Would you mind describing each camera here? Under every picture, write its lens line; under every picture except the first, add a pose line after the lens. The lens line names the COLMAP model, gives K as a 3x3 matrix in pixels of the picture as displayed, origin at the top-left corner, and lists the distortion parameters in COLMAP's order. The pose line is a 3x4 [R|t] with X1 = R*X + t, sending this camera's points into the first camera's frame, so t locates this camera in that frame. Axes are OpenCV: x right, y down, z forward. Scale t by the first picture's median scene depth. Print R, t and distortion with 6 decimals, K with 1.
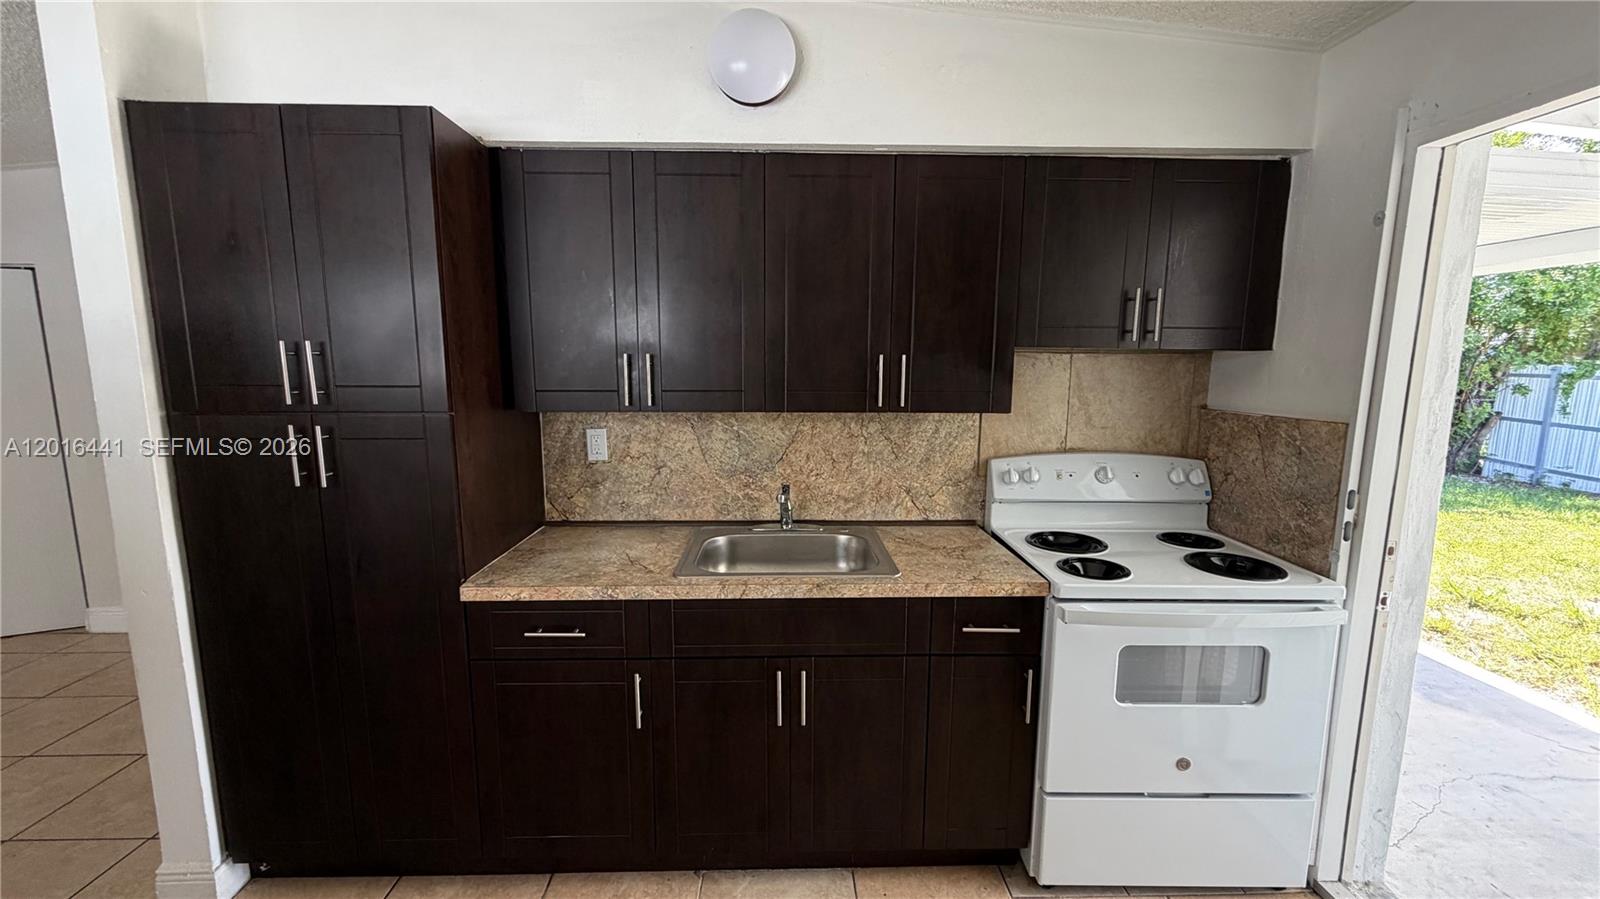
lens RADIAL K [[636.1, 0, 794.6], [0, 636.1, 453.1], [0, 0, 1]] dist [-0.001210, 0.000929]
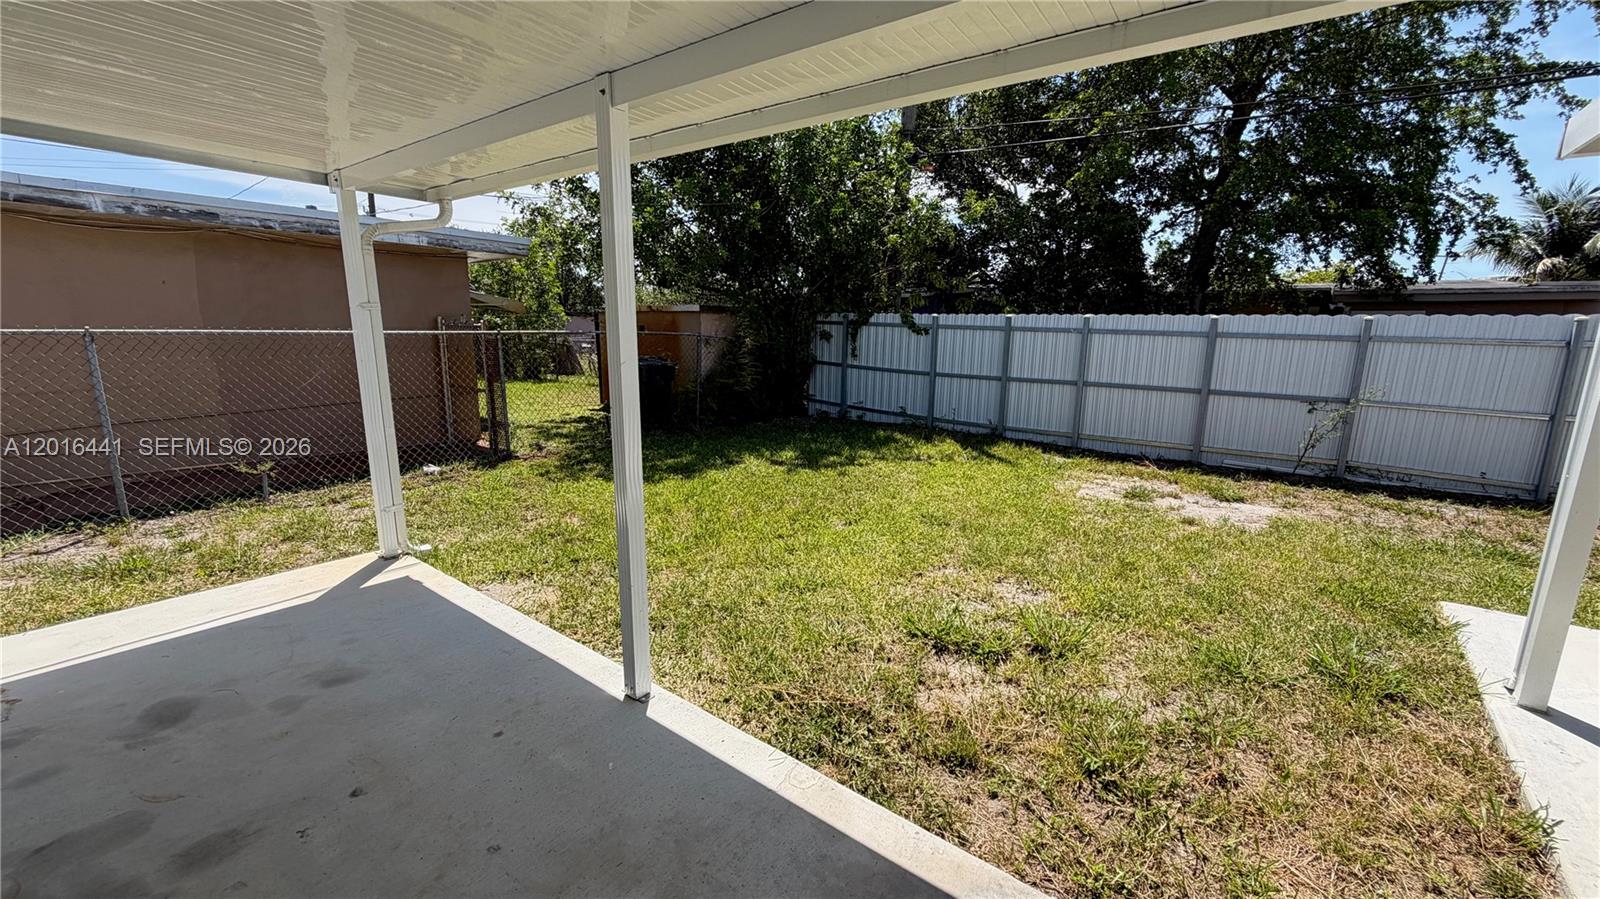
lens RADIAL K [[636.1, 0, 792.5], [0, 636.1, 458.5], [0, 0, 1]] dist [-0.001210, 0.000929]
pose [[0.637881, -0.159105, 0.753521, 0.998891], [0.103177, 0.987261, 0.121117, -0.123998], [-0.763192, 0.000488, 0.646171, 1.404901]]
